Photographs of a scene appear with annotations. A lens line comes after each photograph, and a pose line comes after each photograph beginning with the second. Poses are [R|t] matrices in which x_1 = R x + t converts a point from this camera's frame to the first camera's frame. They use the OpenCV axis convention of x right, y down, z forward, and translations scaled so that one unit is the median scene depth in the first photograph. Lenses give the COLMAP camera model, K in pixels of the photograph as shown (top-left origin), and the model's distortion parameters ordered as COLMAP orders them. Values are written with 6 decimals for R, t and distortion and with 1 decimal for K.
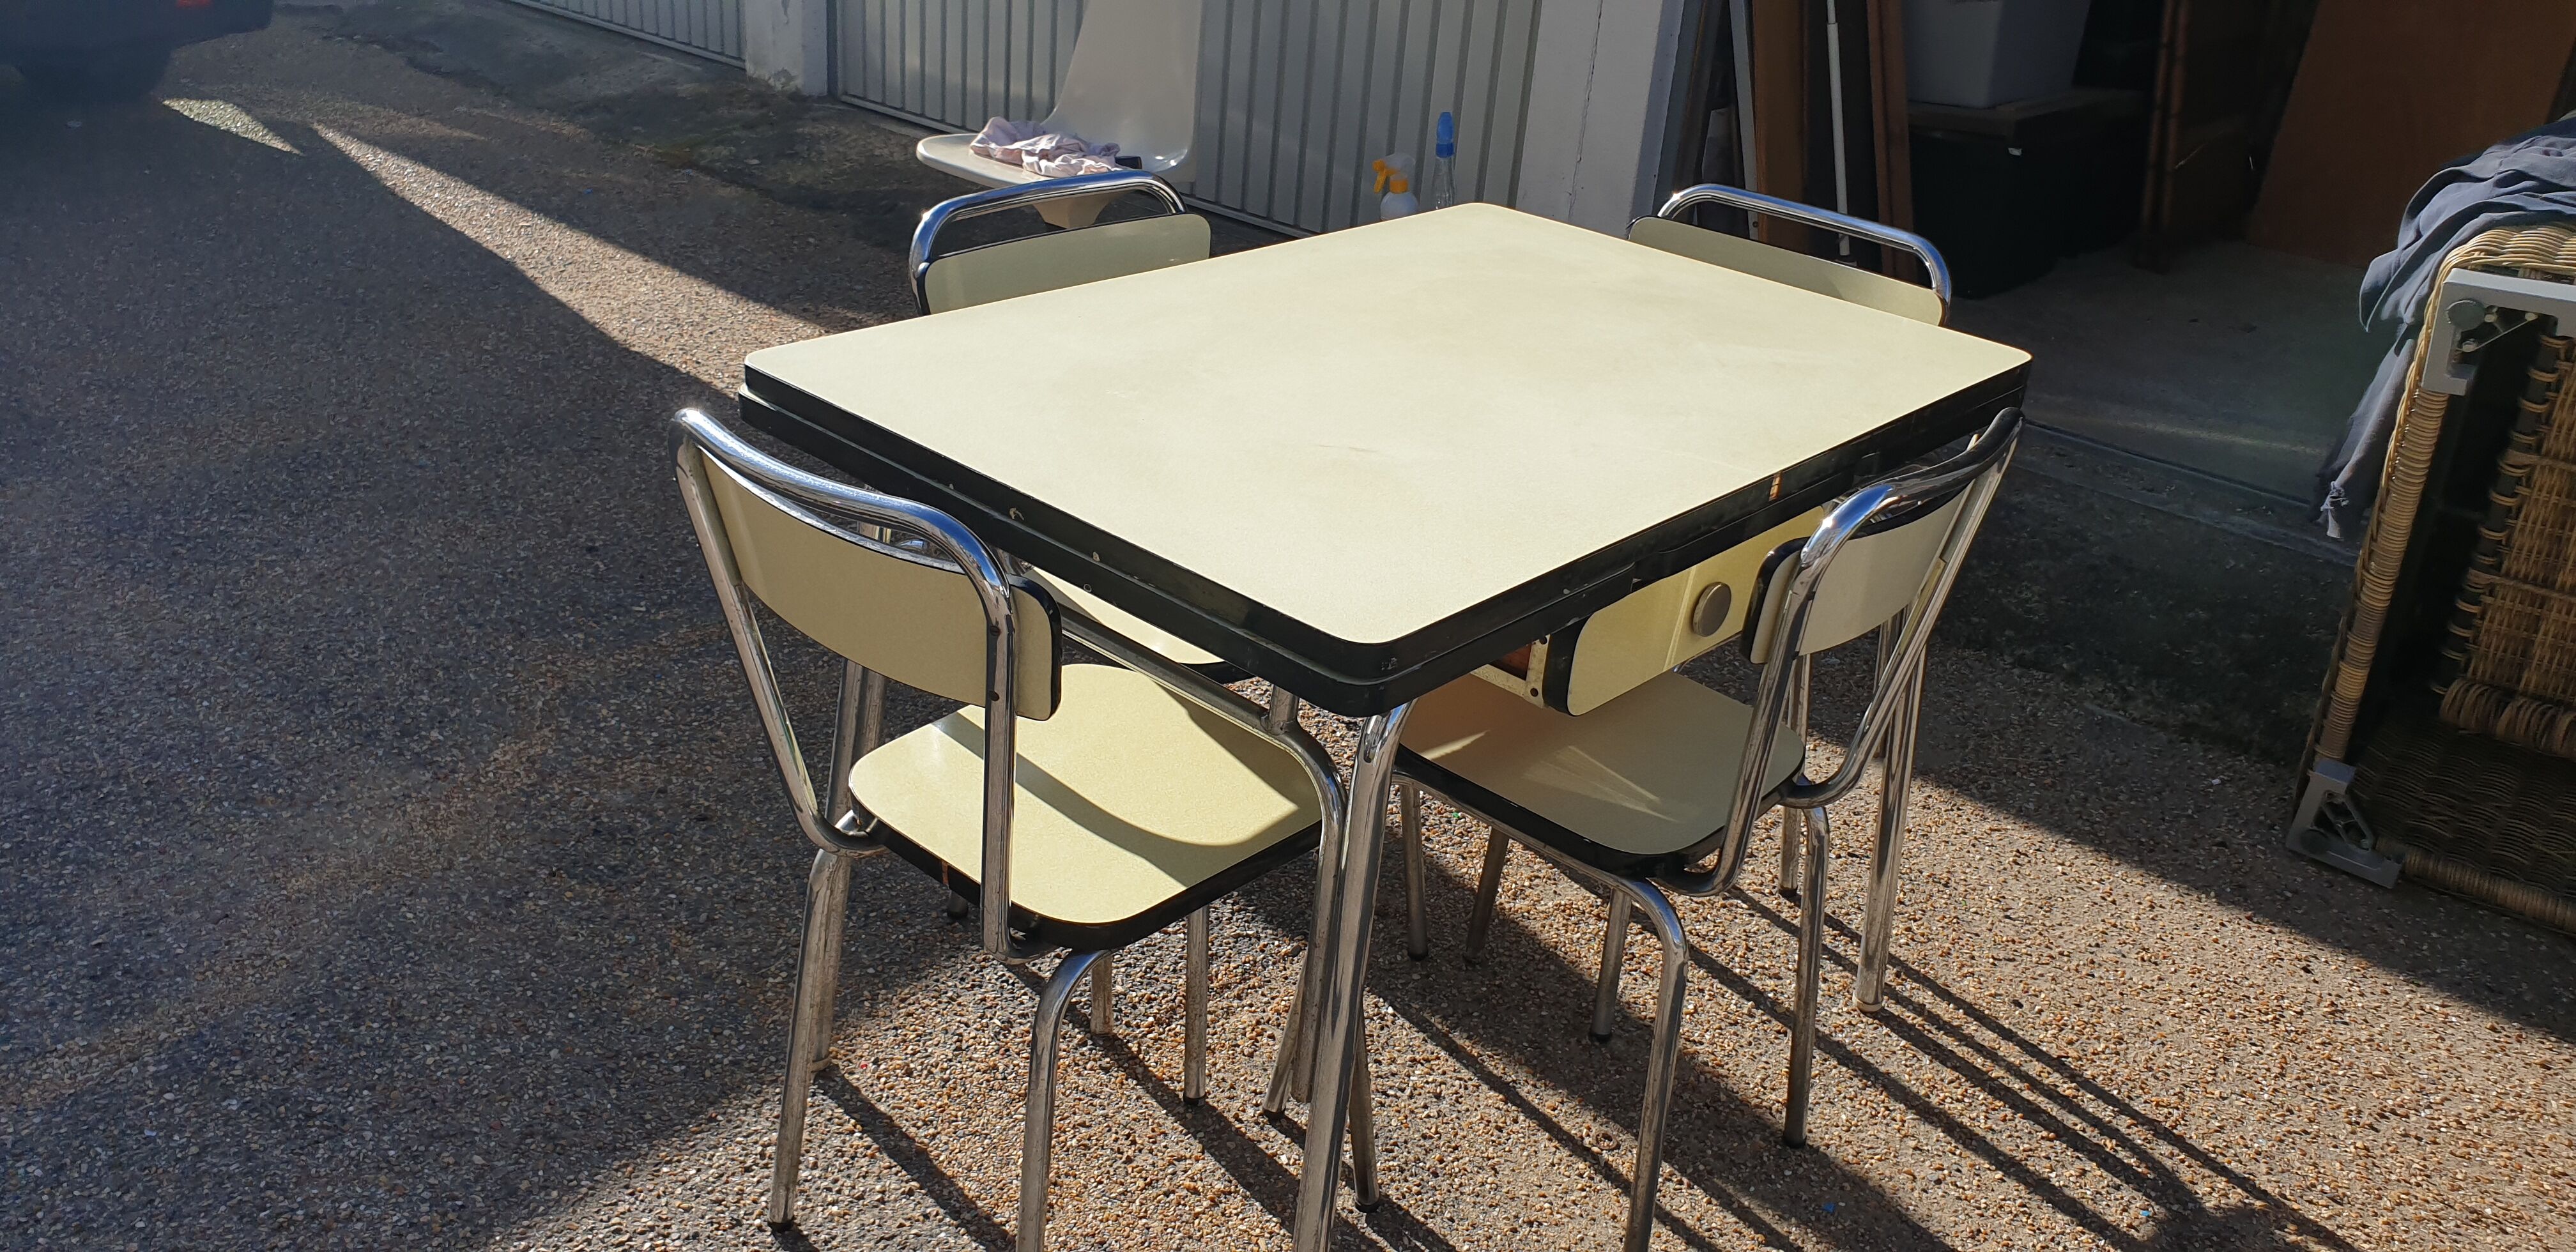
lens RADIAL K [[1967.7, 0, 1297.0], [0, 1967.7, 614.2], [0, 0, 1]] dist [0.003919, 0.015421]
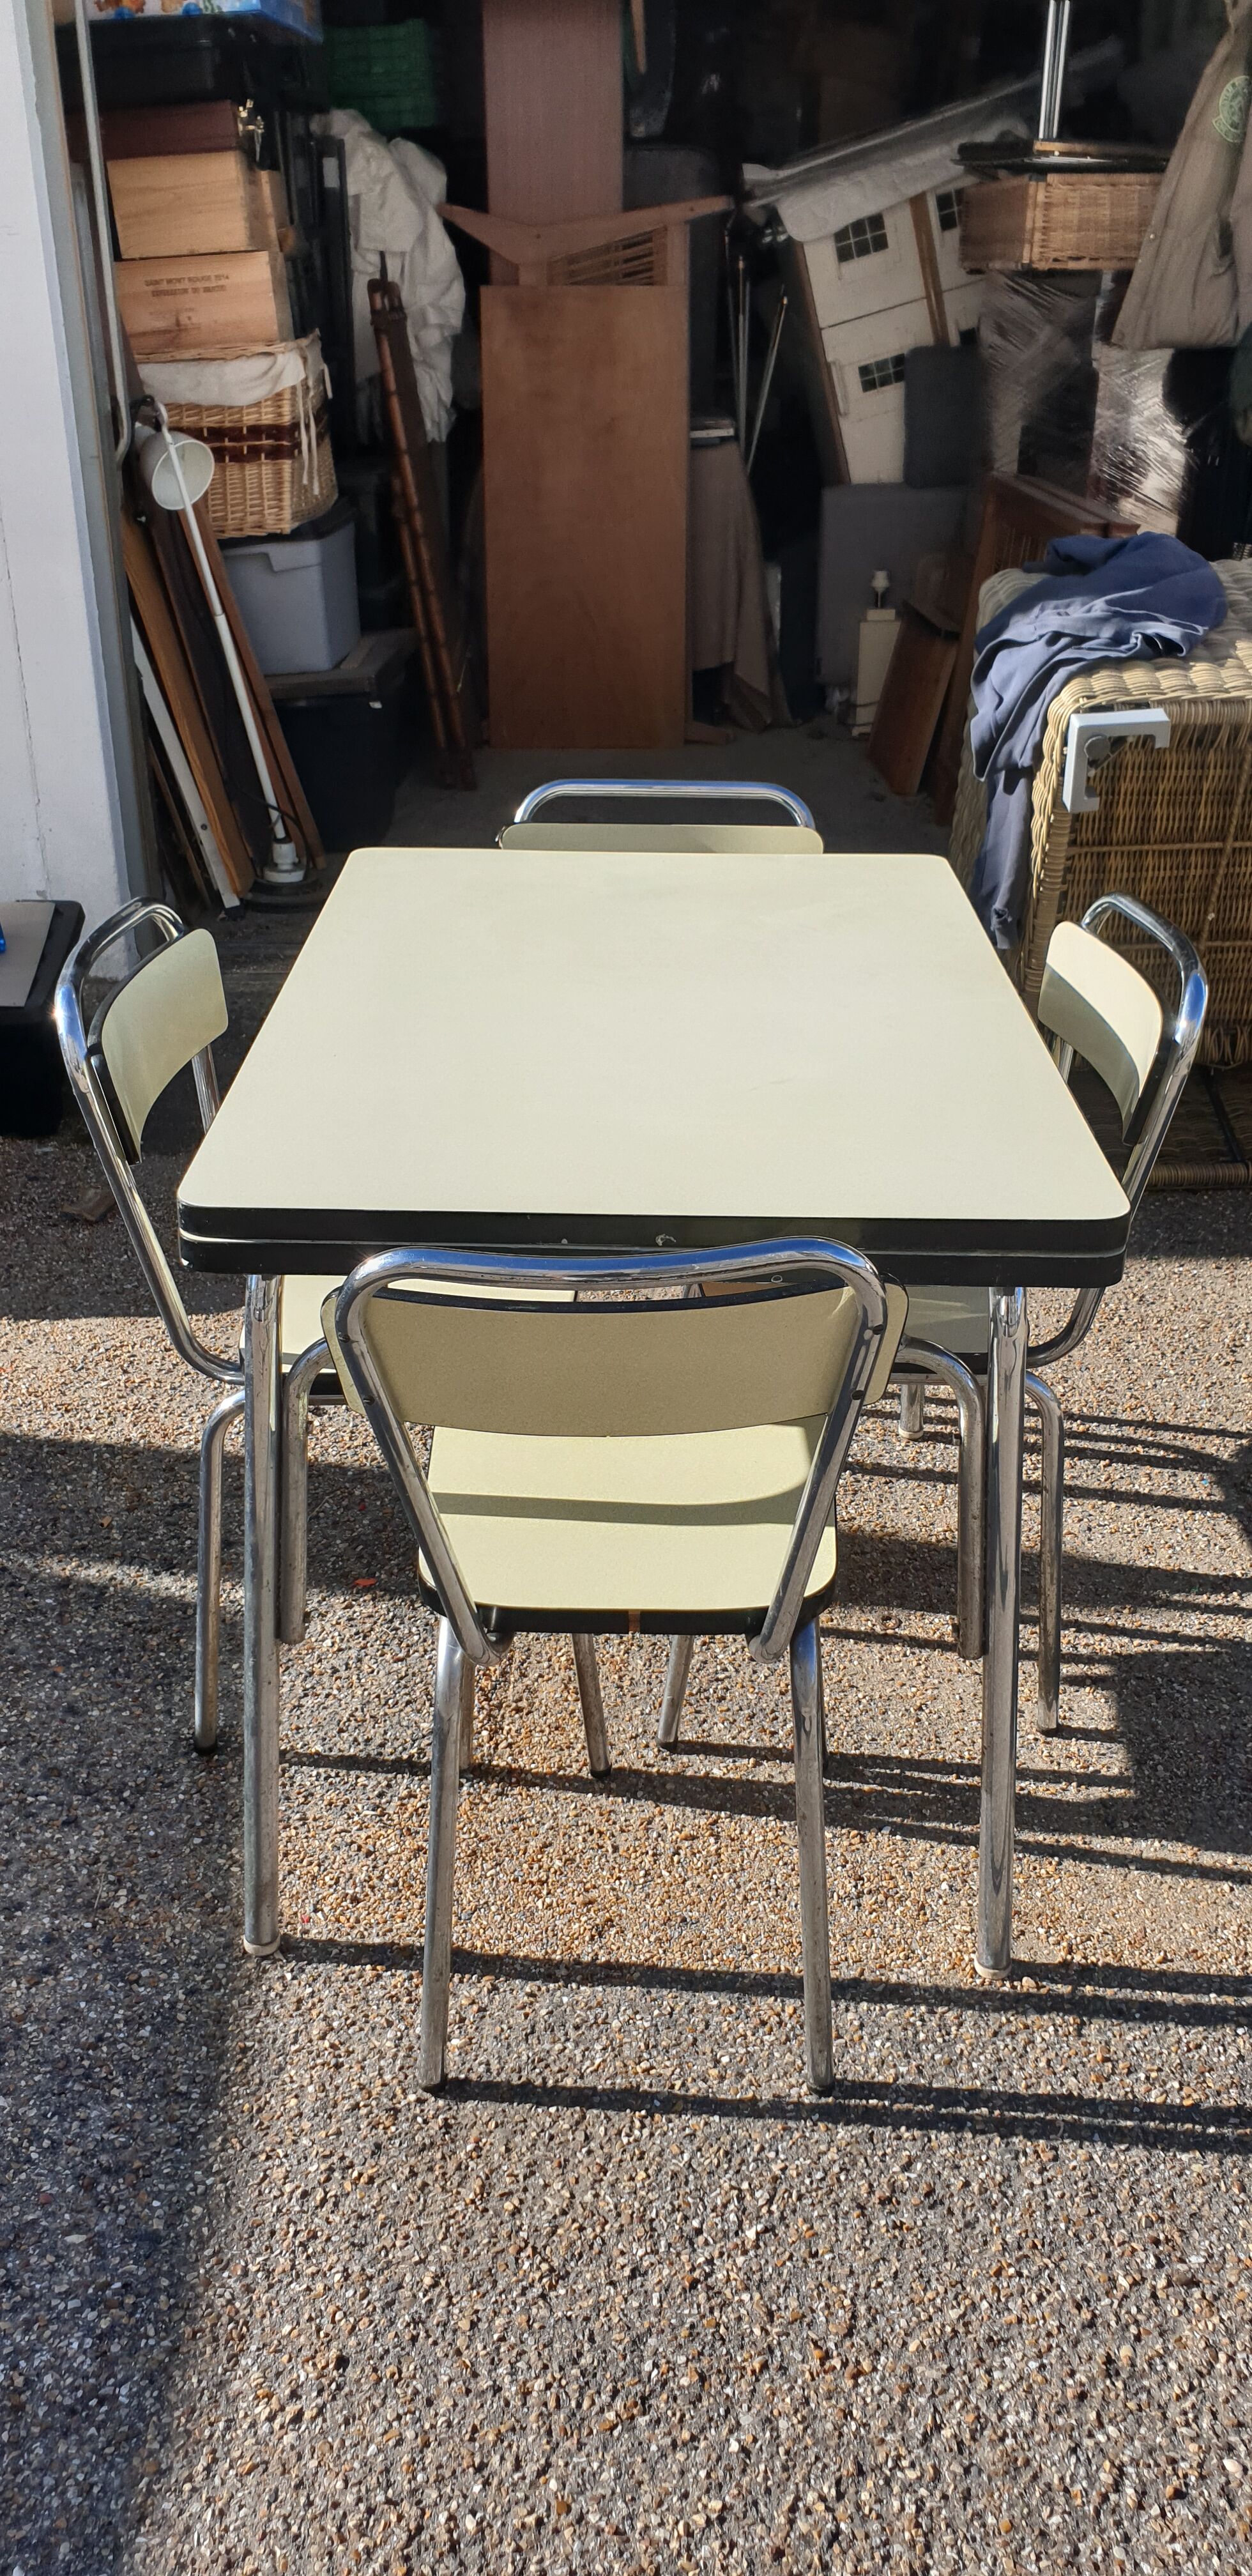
lens RADIAL K [[1967.7, 0, 635.3], [0, 1967.7, 1303.9], [0, 0, 1]] dist [0.003919, 0.015421]
pose [[0.756616, -0.365377, 0.542248, -0.474985], [0.332936, 0.929027, 0.161439, -0.126451], [-0.562749, 0.058387, 0.824564, 0.139033]]
